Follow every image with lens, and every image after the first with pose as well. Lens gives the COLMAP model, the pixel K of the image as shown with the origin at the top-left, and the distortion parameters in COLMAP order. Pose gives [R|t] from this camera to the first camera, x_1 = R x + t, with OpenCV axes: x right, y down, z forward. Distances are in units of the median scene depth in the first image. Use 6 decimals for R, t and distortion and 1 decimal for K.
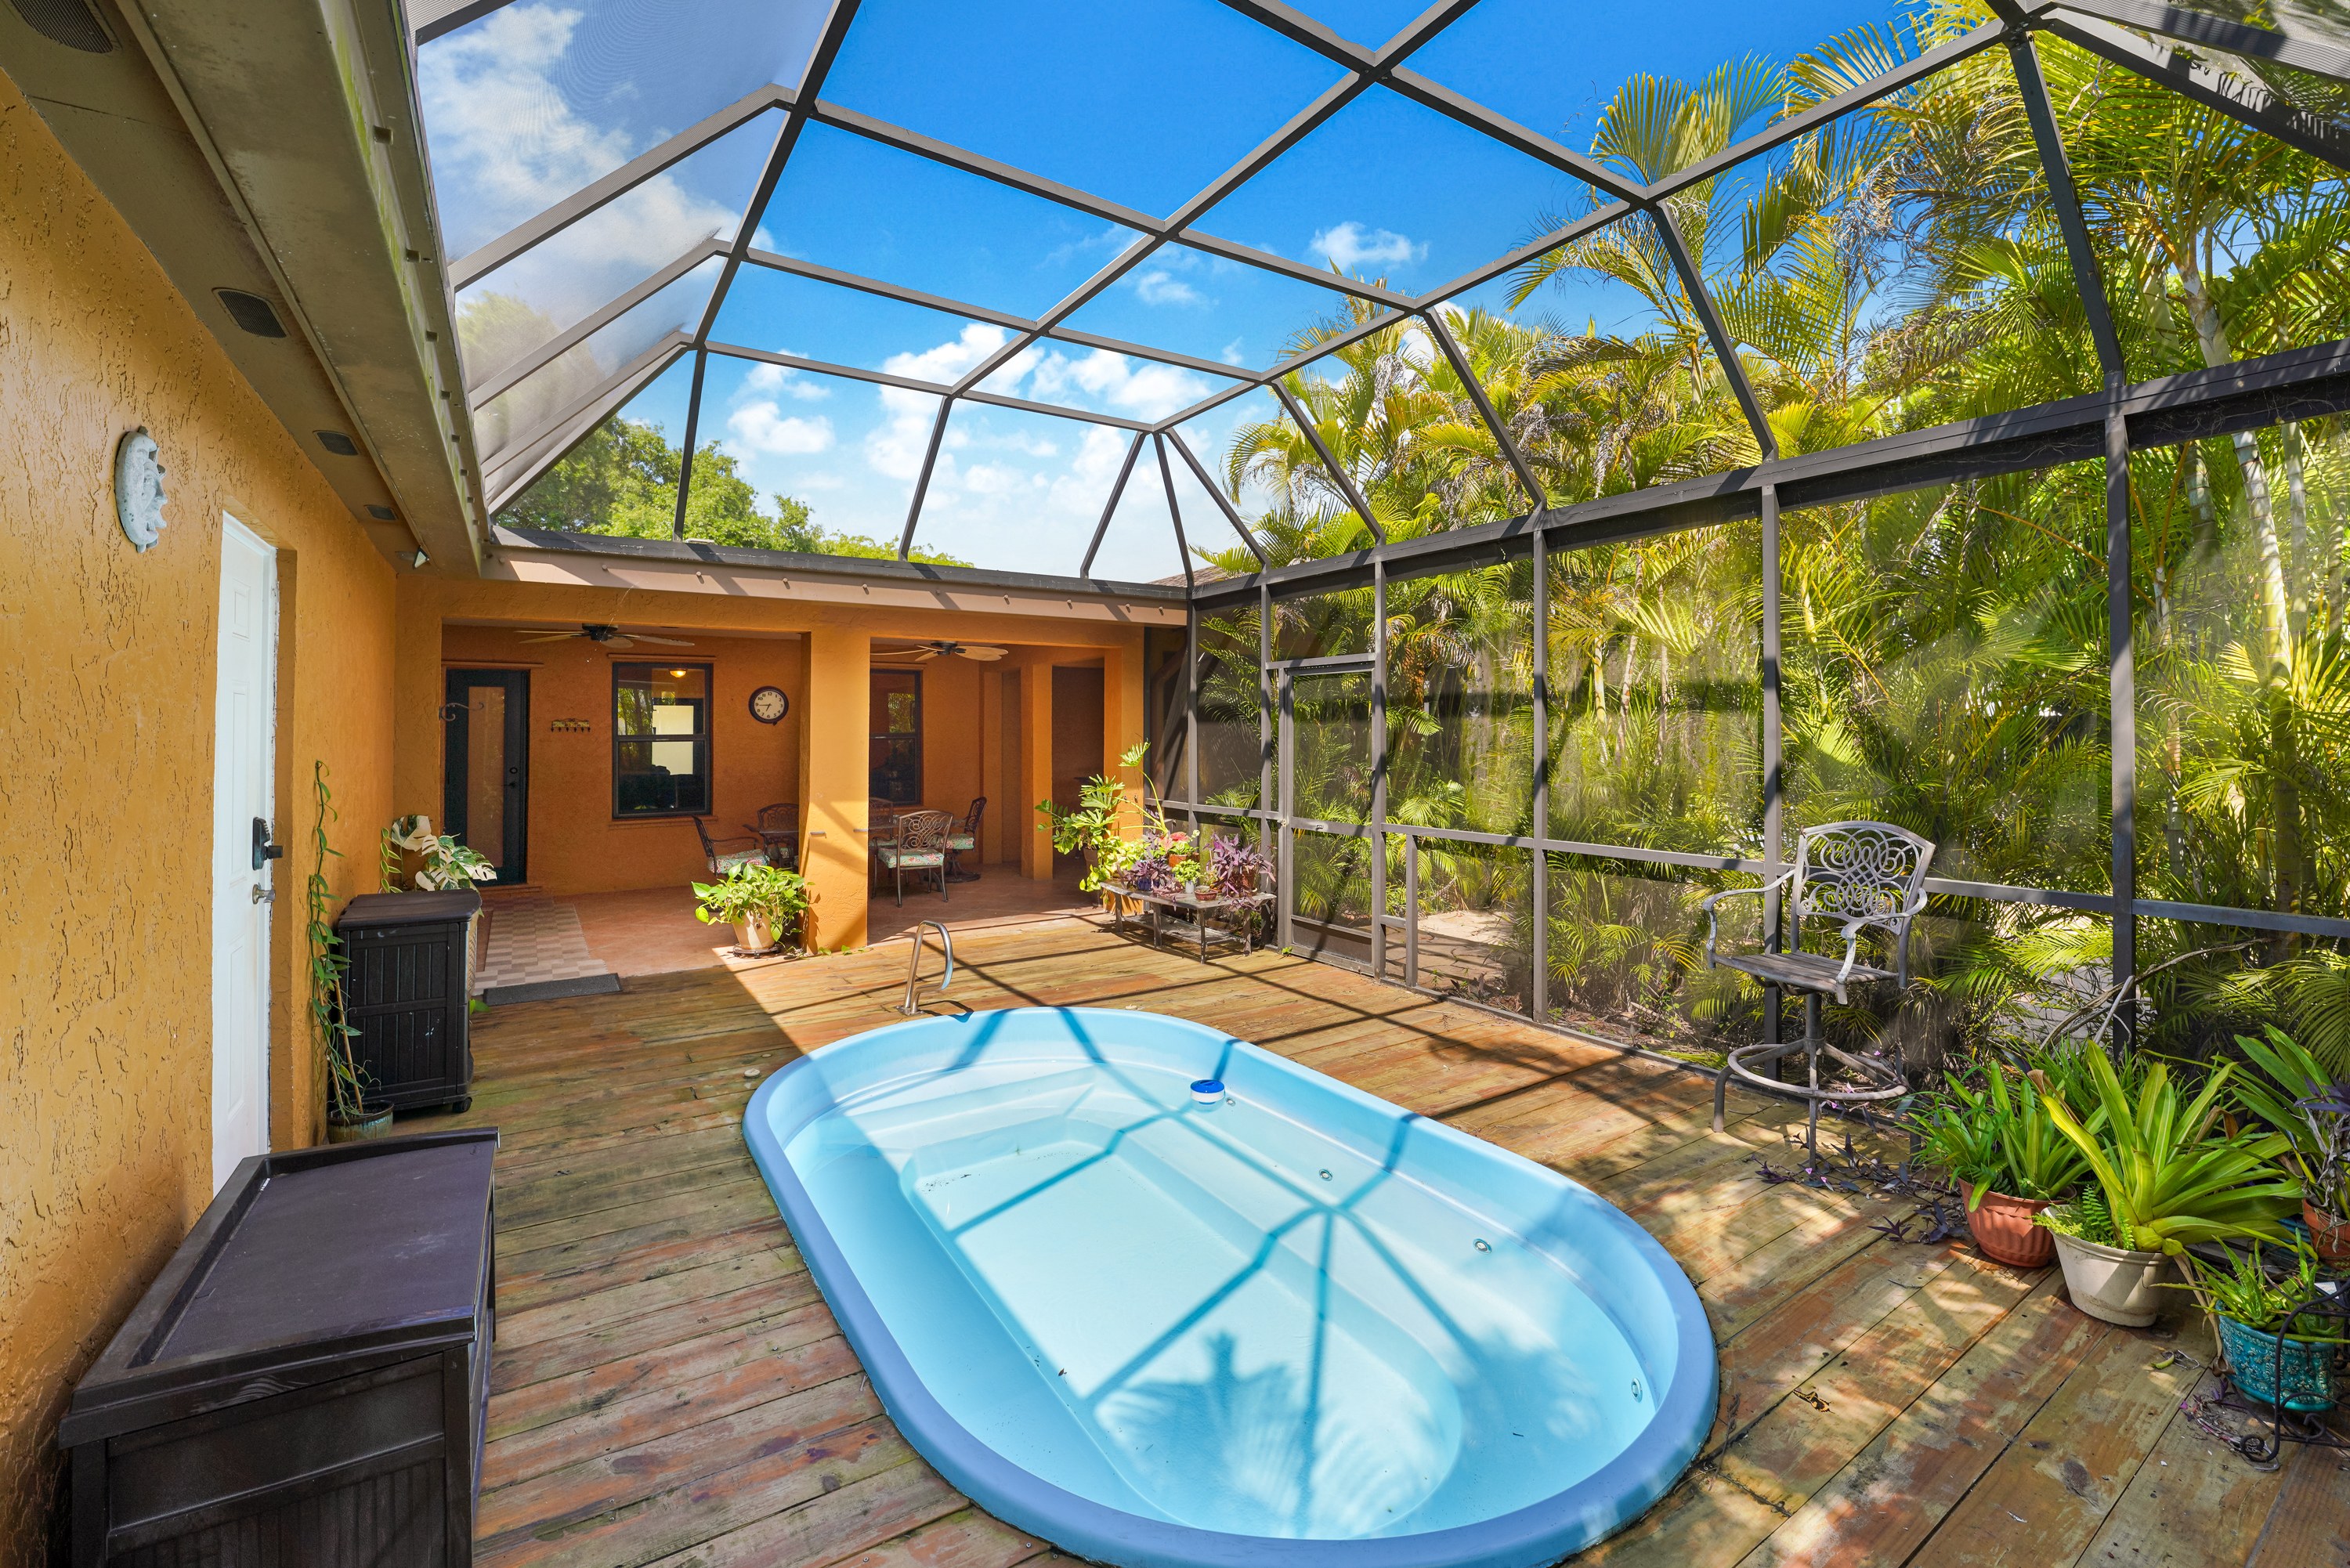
lens RADIAL K [[1011.0, 0, 1171.6], [0, 1011.0, 719.3], [0, 0, 1]] dist [-0.001621, -0.000159]
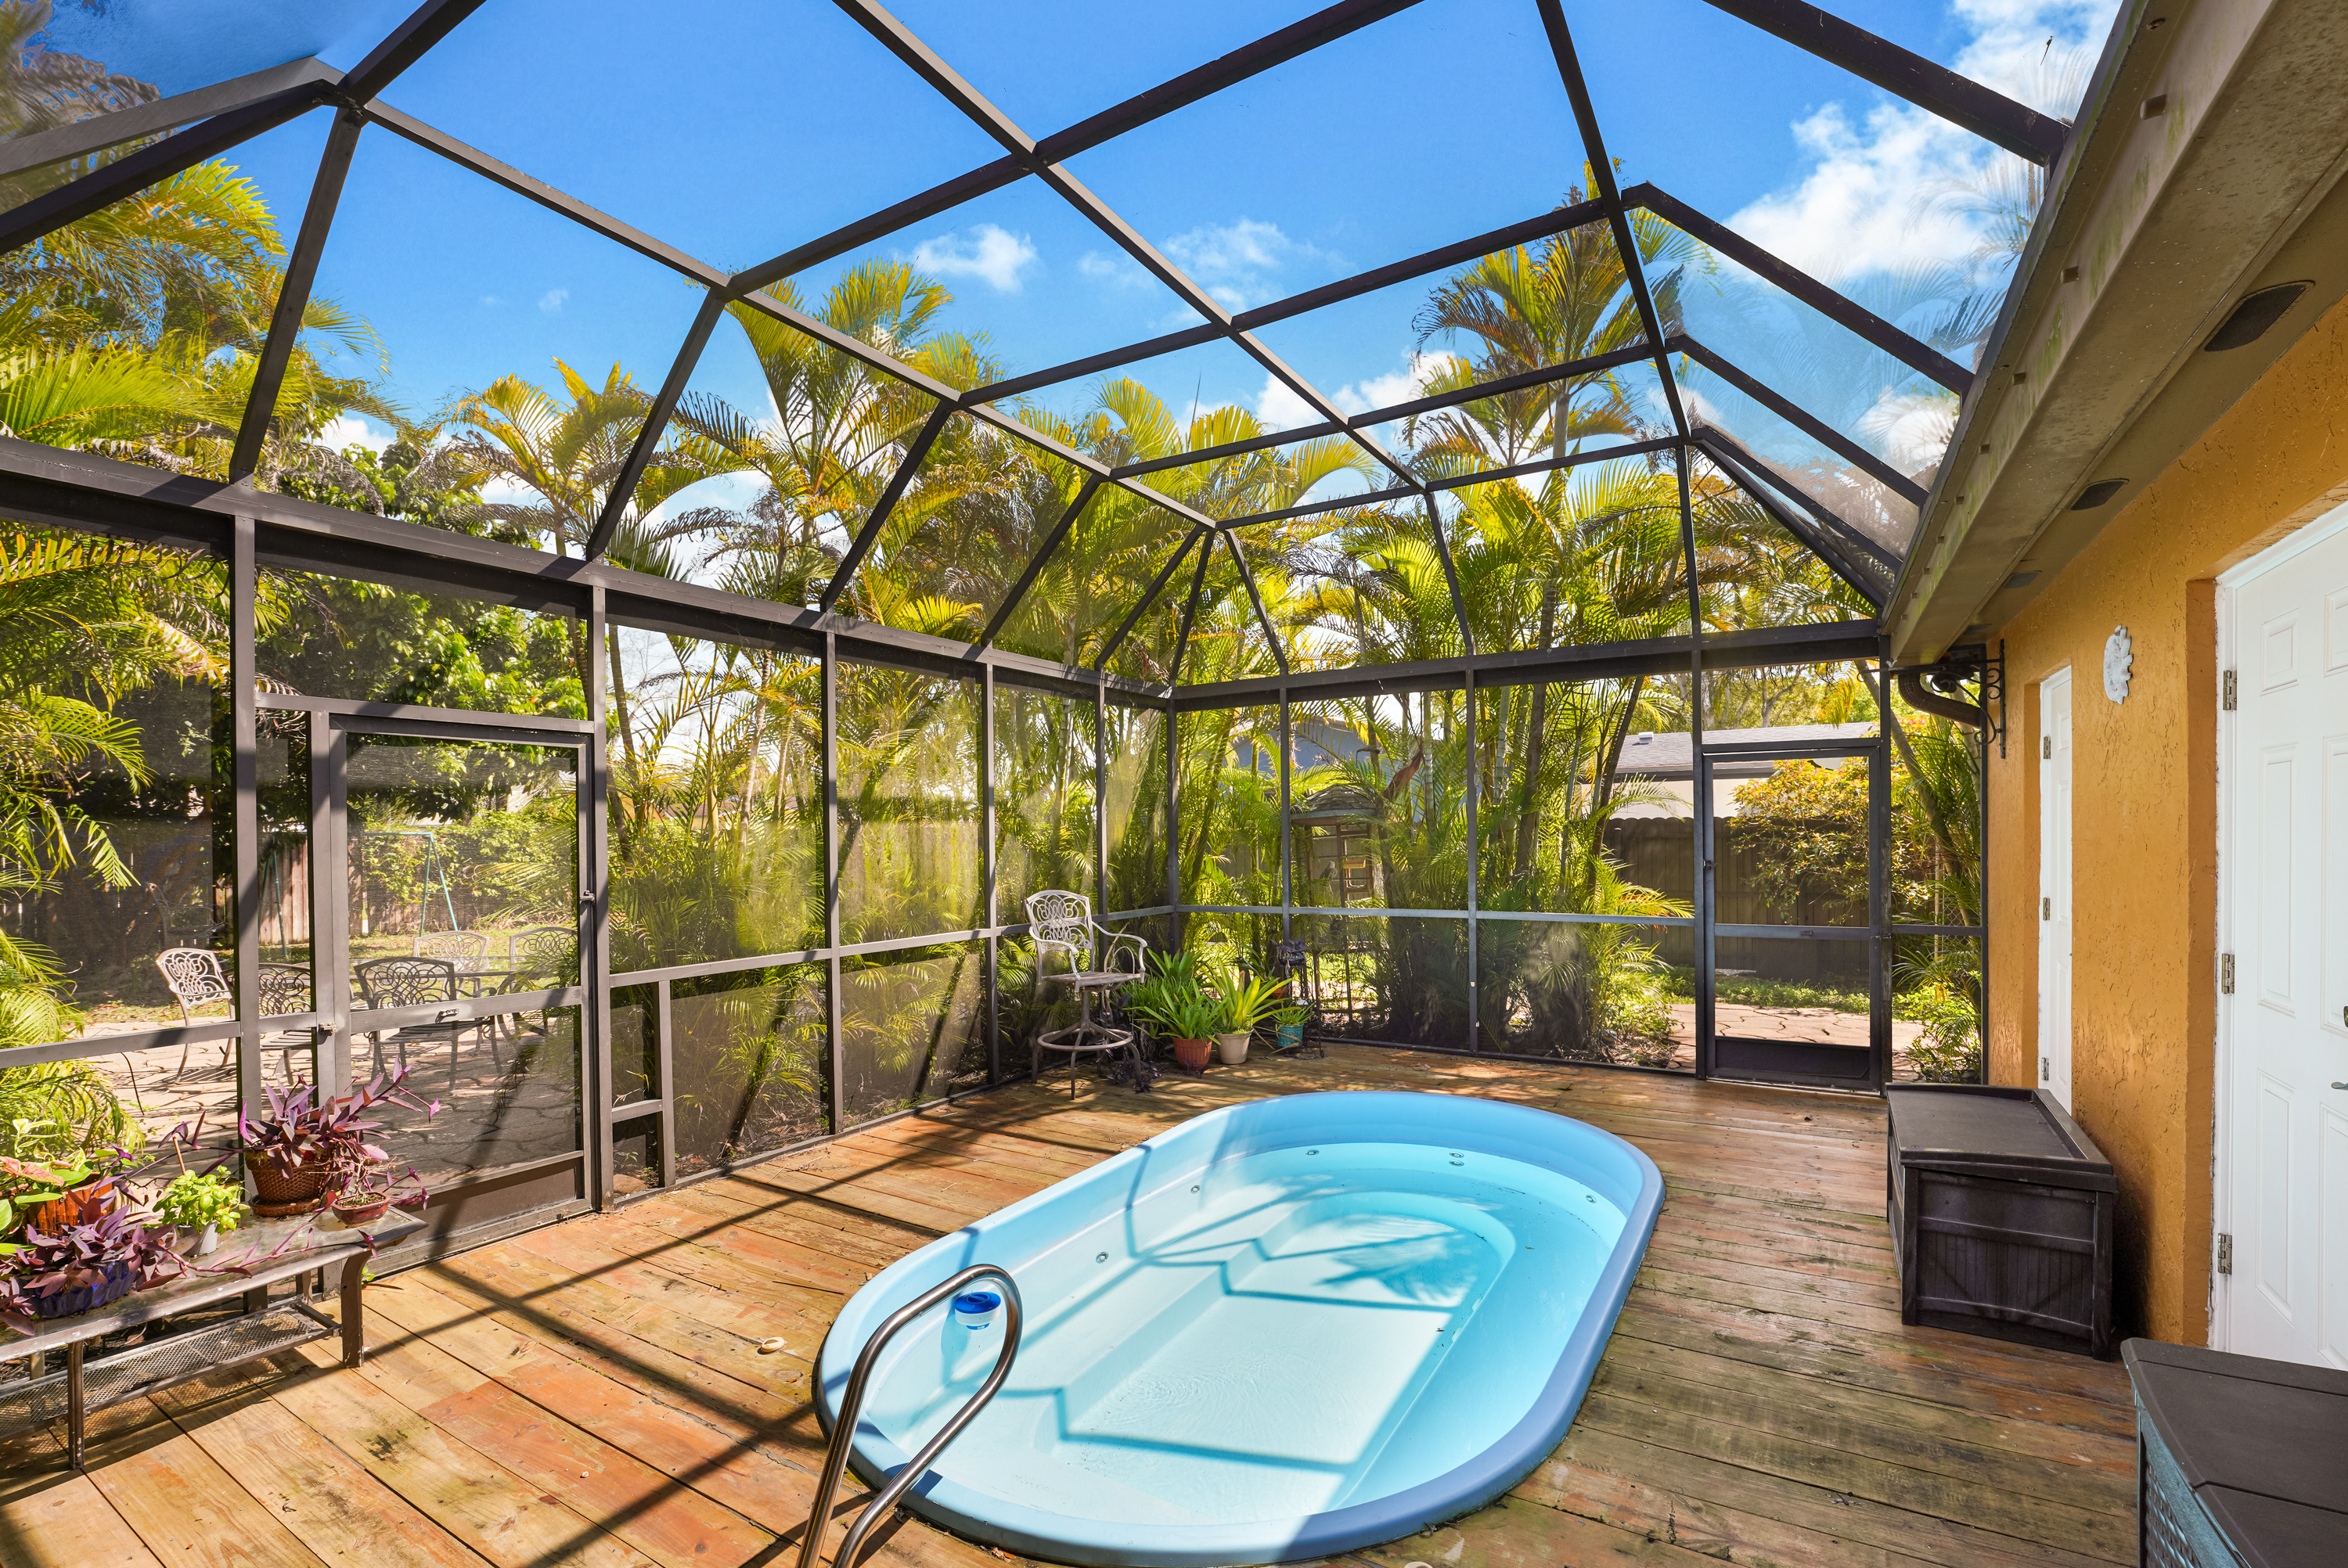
lens RADIAL K [[996.4, 0, 1211.0], [0, 996.4, 850.6], [0, 0, 1]] dist [0.000373, 0.000077]
pose [[-0.443808, -0.003701, 0.896114, -0.929582], [0.003569, 0.999976, 0.005898, 0.026006], [-0.896115, 0.005816, -0.443785, 1.537751]]
